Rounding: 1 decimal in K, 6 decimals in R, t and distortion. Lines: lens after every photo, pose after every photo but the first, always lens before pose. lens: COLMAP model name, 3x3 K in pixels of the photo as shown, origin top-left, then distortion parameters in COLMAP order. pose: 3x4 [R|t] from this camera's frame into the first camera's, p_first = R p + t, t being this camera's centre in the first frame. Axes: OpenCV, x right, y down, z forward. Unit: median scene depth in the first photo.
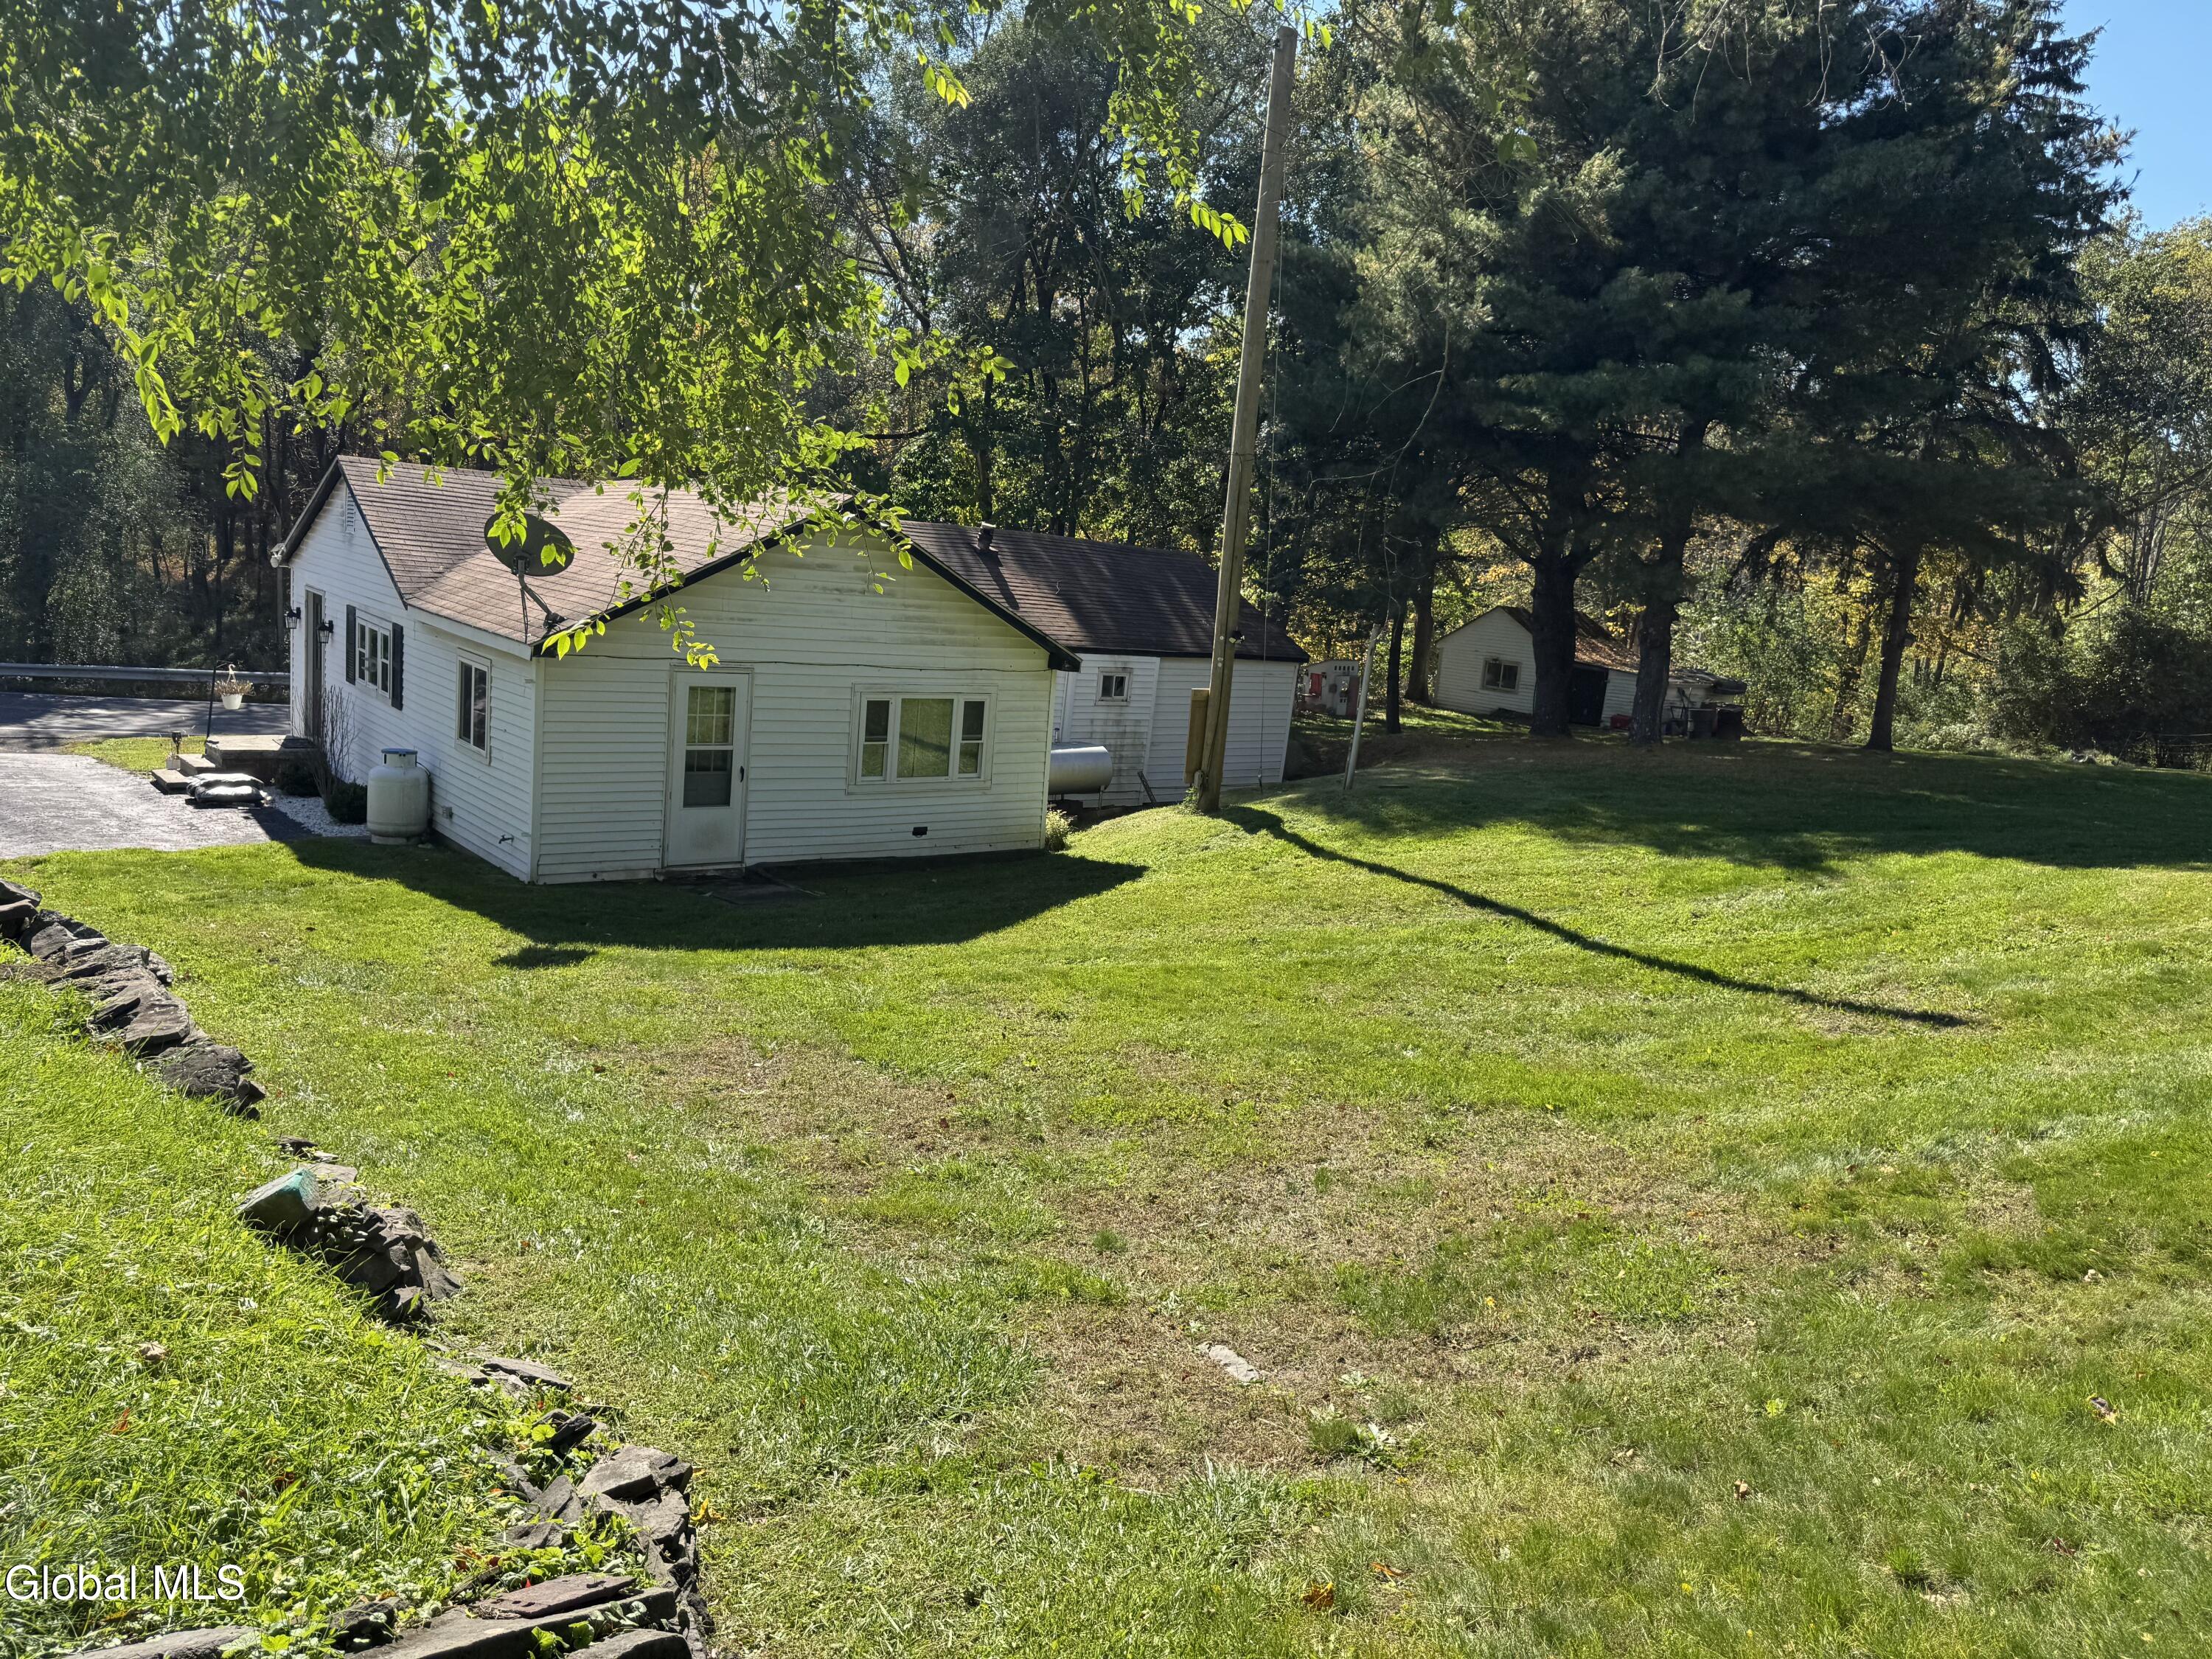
lens RADIAL K [[1544.5, 0, 1106.0], [0, 1544.5, 822.8], [0, 0, 1]] dist [0.118649, -0.232881]
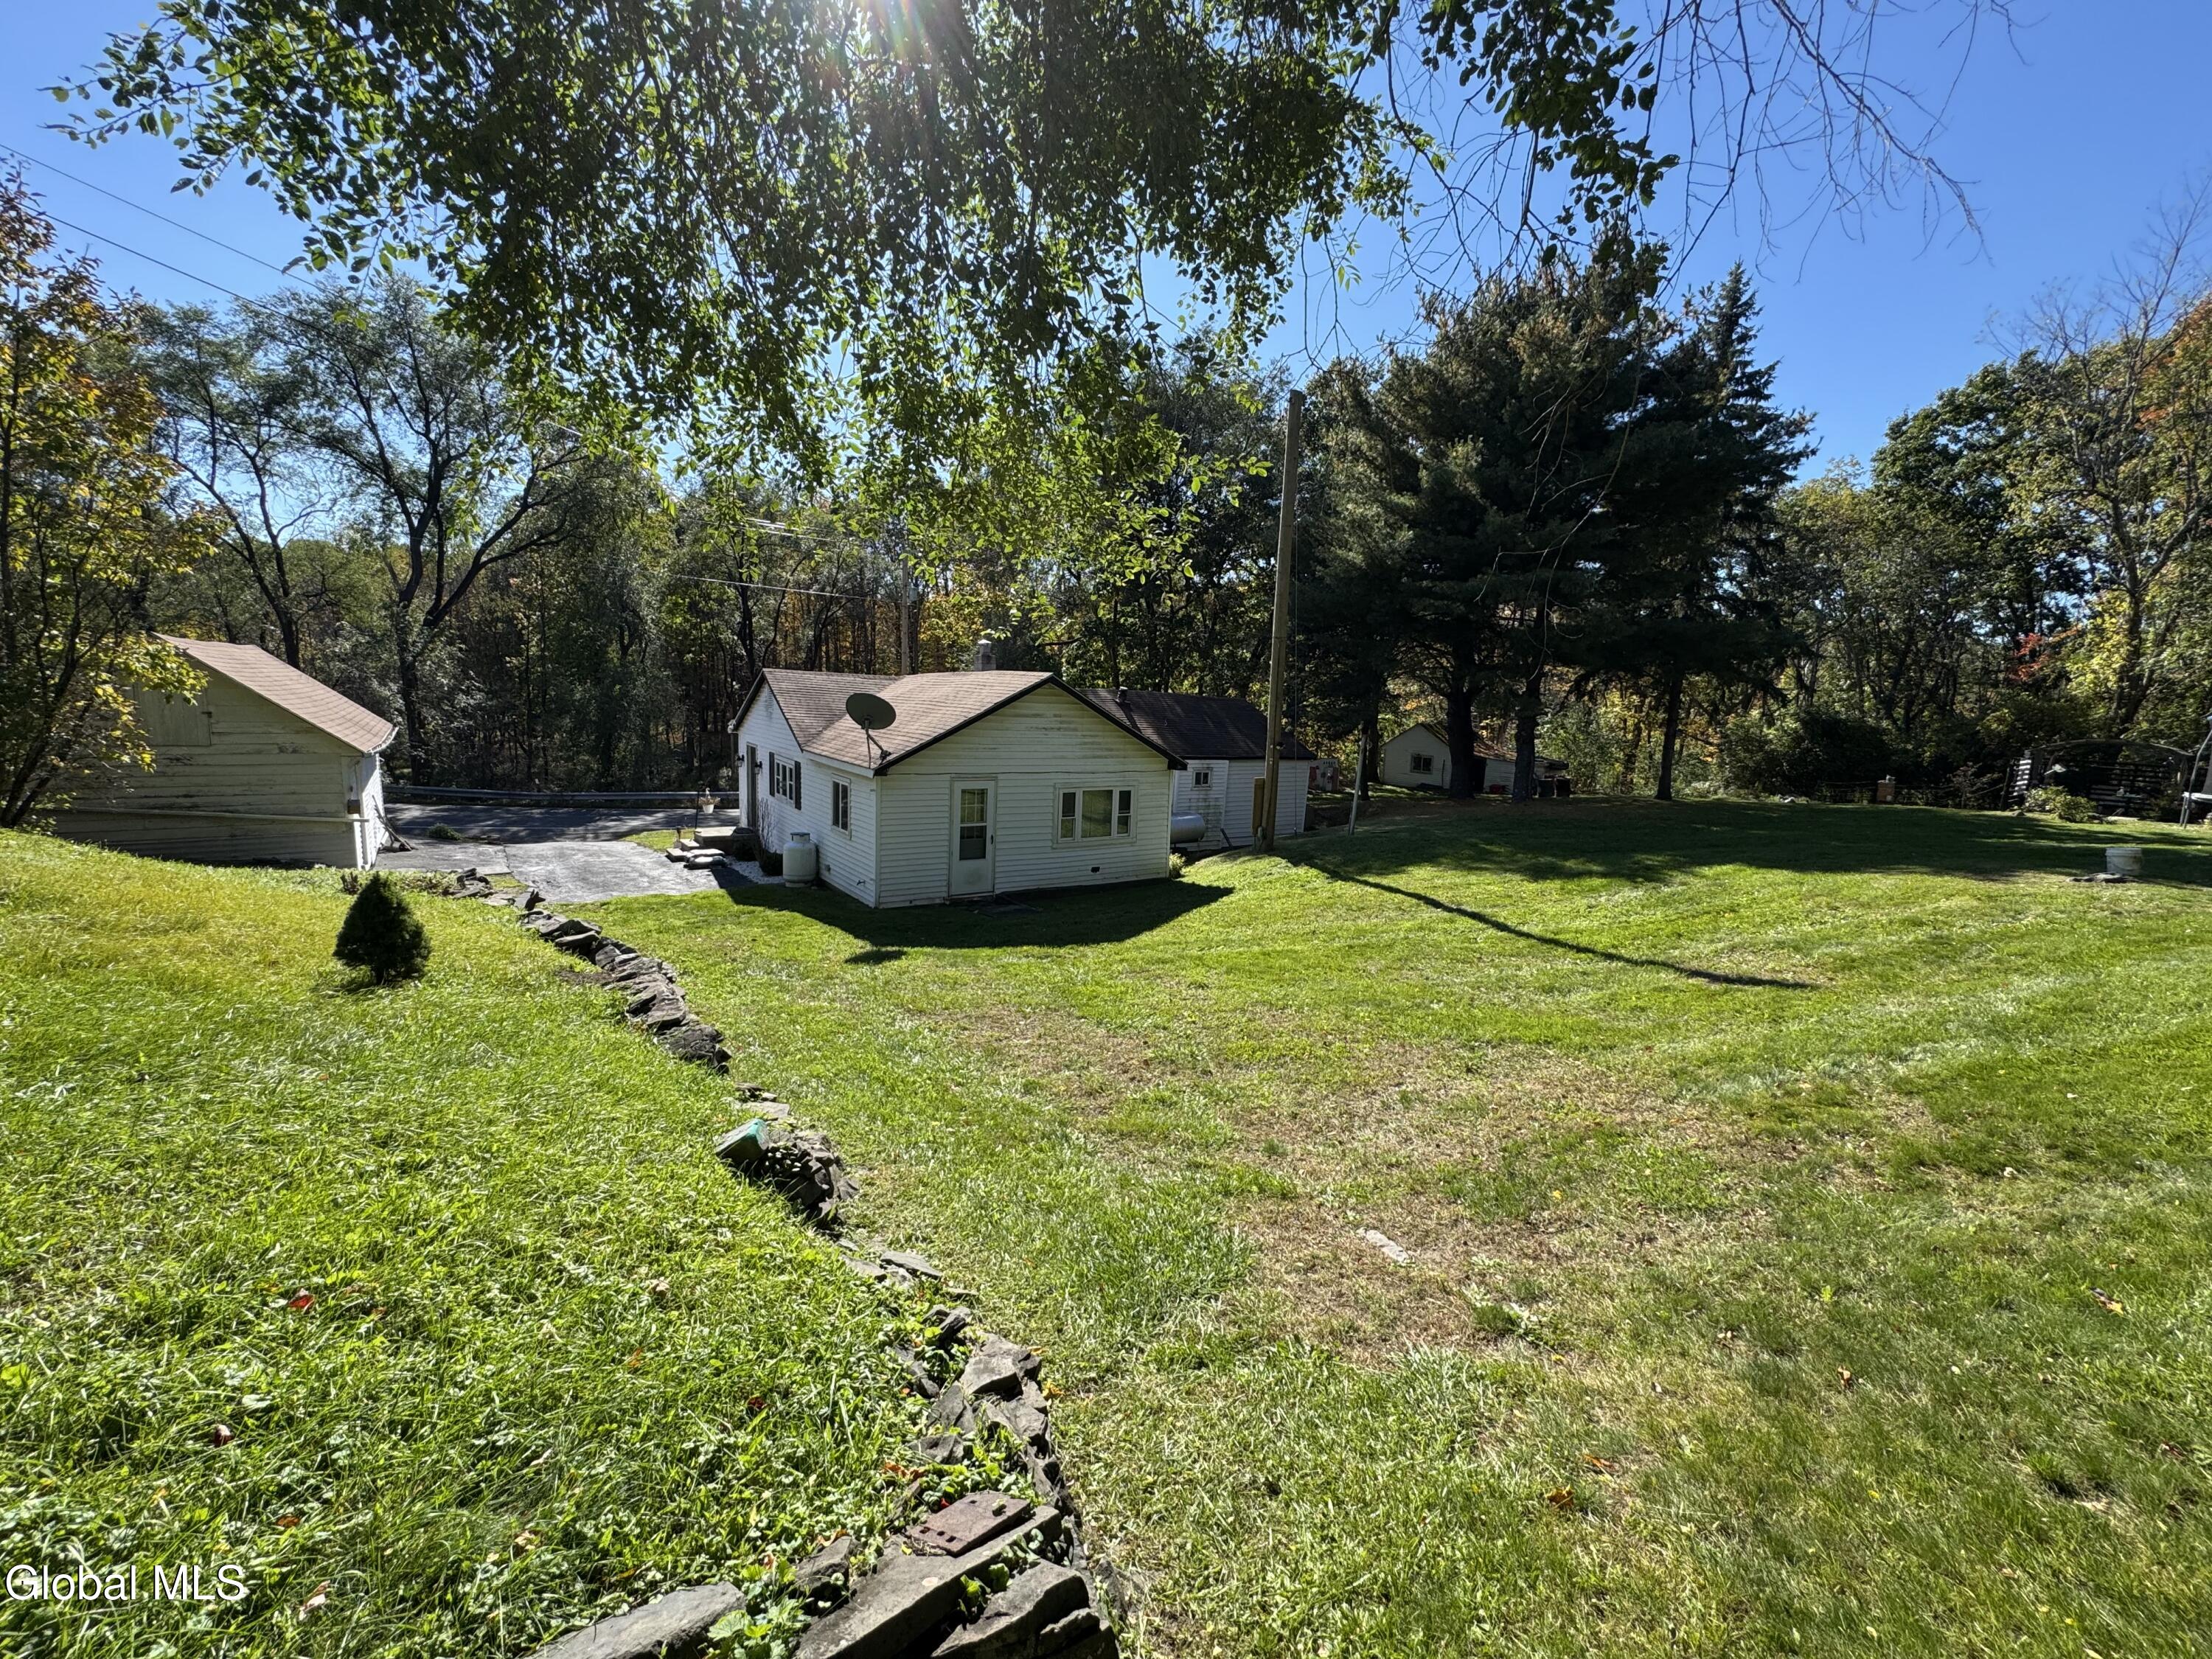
lens RADIAL K [[881.6, 0, 1093.8], [0, 881.6, 824.3], [0, 0, 1]] dist [-0.012246, 0.000217]
pose [[0.994696, -0.037595, -0.095742, -0.062749], [0.033687, 0.998545, -0.042108, -0.007466], [0.097186, 0.038660, 0.994515, 0.114315]]
